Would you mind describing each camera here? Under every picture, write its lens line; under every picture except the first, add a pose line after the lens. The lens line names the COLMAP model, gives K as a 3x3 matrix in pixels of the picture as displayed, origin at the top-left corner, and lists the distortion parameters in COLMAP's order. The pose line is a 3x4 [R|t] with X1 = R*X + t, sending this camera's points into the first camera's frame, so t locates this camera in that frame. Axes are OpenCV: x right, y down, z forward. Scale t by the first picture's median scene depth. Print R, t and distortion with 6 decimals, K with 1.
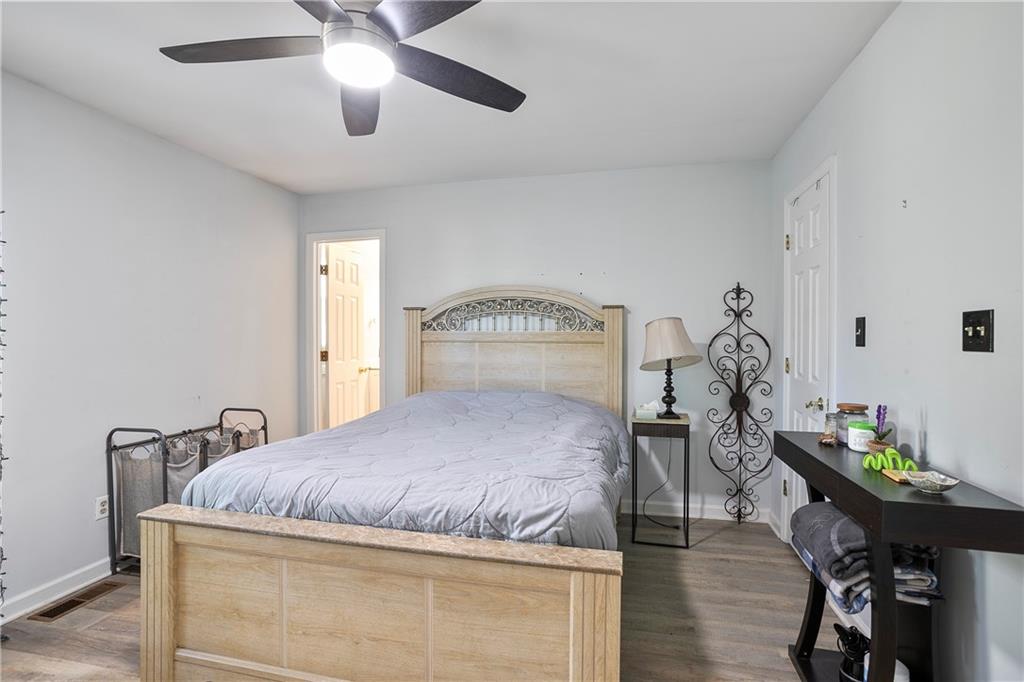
lens RADIAL K [[511.7, 0, 505.8], [0, 511.7, 340.7], [0, 0, 1]] dist [-0.057833, 0.036984]
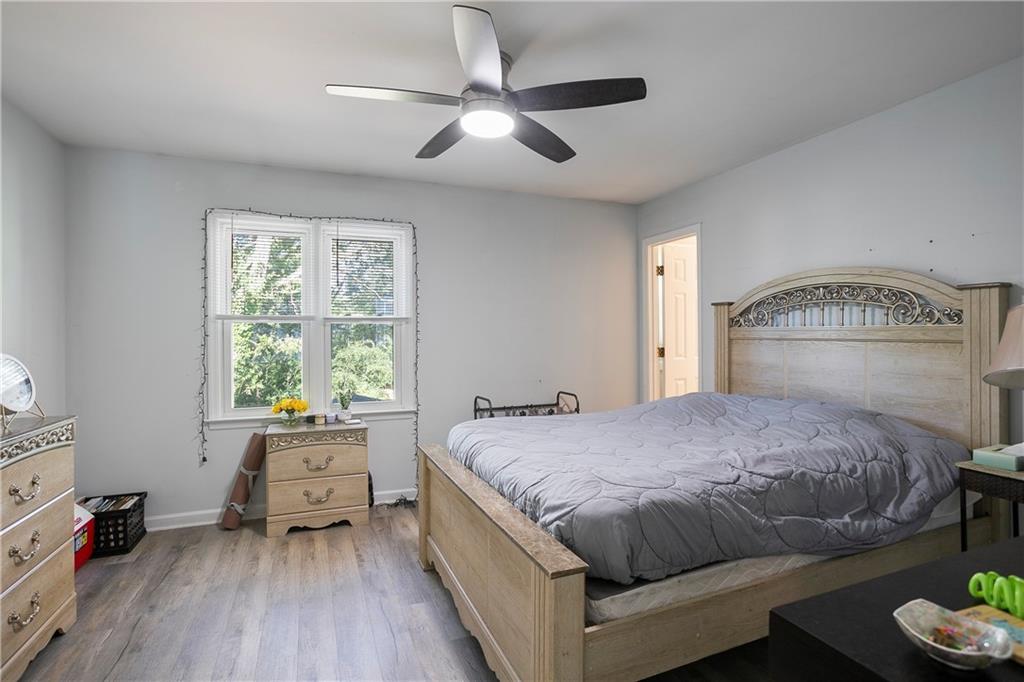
lens RADIAL K [[525.3, 0, 510.3], [0, 525.3, 336.0], [0, 0, 1]] dist [-0.059233, 0.040809]
pose [[0.561379, 0.000708, -0.827559, 0.398971], [-0.002747, 0.999996, -0.001008, -0.001653], [0.827554, 0.002839, 0.561378, 0.144182]]
